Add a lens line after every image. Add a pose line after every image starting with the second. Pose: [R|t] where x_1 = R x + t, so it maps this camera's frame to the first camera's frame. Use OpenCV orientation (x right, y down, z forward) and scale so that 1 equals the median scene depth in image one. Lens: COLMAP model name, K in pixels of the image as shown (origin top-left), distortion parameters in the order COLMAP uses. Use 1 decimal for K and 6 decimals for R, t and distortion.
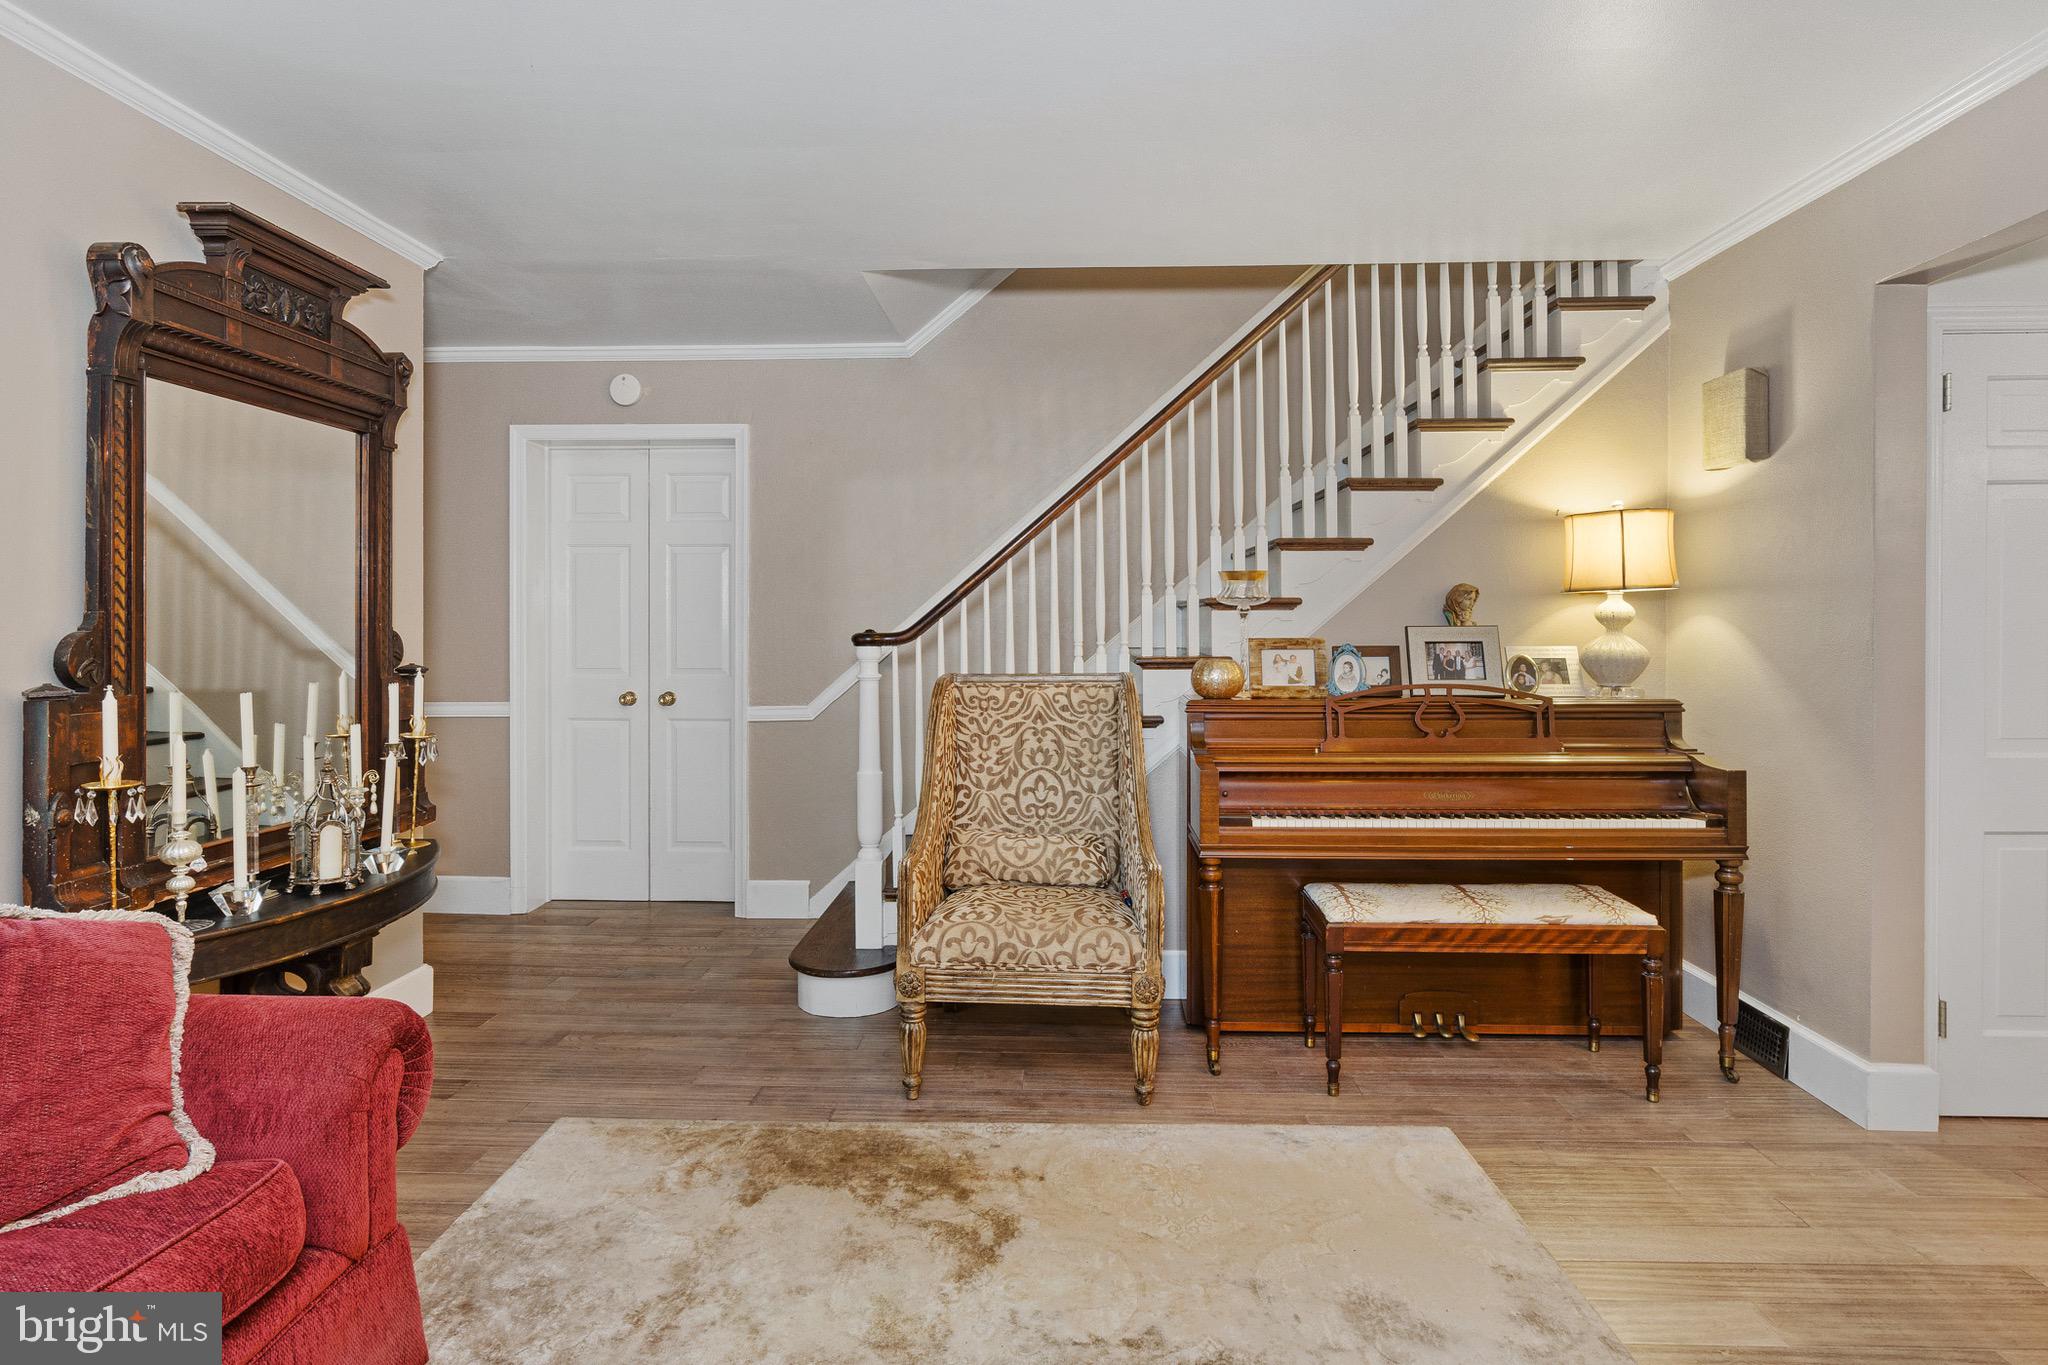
lens RADIAL K [[1067.0, 0, 1002.0], [0, 1067.0, 629.0], [0, 0, 1]] dist [-0.001812, 0.001982]
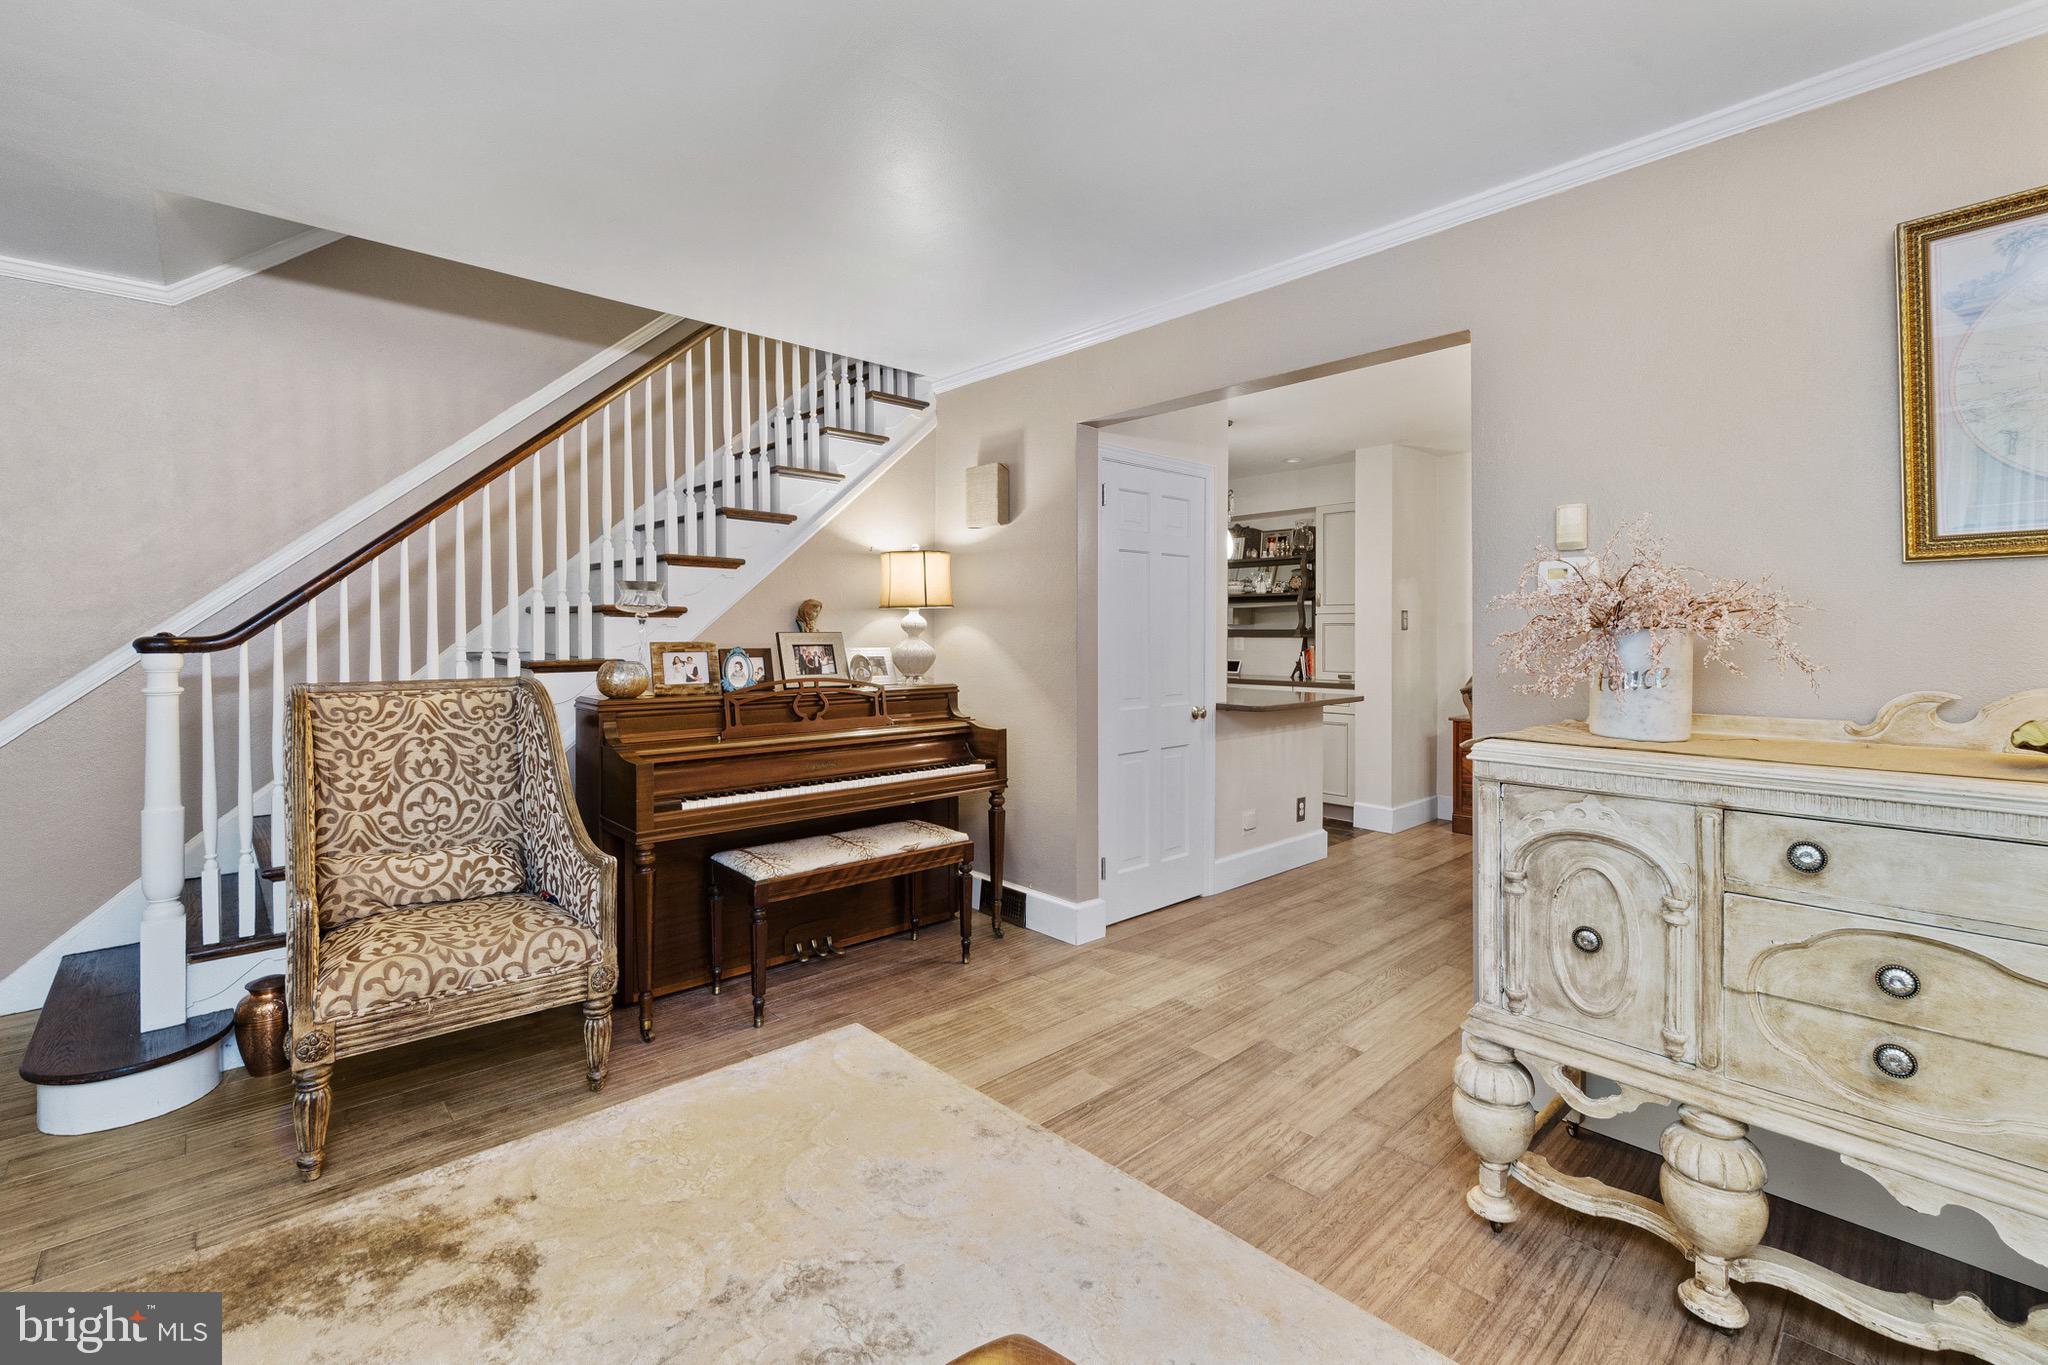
lens RADIAL K [[889.2, 0, 995.5], [0, 889.2, 630.9], [0, 0, 1]] dist [-0.003611, 0.000302]
pose [[0.717102, 0.007221, 0.696931, -0.178830], [-0.002679, 0.999968, -0.007604, 0.003272], [-0.696963, 0.003585, 0.717098, 0.098743]]
